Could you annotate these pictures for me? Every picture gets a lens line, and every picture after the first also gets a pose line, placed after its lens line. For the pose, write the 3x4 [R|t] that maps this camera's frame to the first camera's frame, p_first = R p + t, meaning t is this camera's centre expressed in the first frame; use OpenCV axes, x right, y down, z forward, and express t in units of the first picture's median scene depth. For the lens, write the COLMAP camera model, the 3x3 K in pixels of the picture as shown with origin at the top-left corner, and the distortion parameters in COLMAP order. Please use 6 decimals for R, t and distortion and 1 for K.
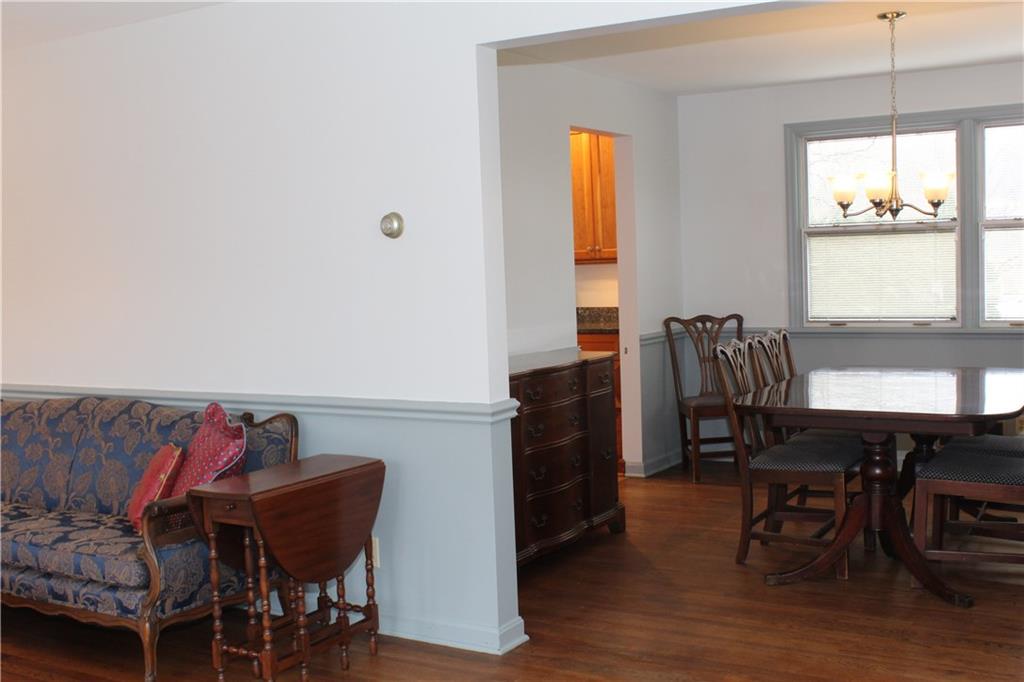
lens RADIAL K [[1173.2, 0, 511.1], [0, 1173.2, 280.7], [0, 0, 1]] dist [0.000420, -0.014457]
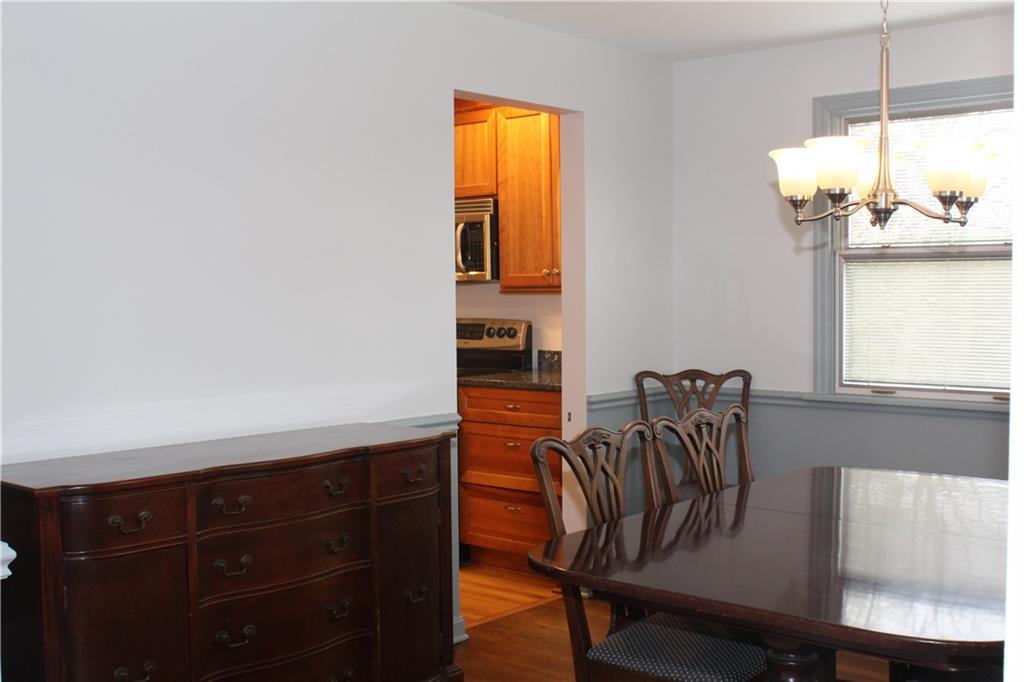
lens RADIAL K [[1160.3, 0, 512.0], [0, 1160.3, 341.0], [0, 0, 1]] dist [-0.010447, 0.001306]
pose [[0.986605, 0.035380, -0.159244, 0.169024], [-0.030639, 0.999014, 0.032131, -0.007319], [0.160224, -0.026822, 0.986716, 0.294518]]
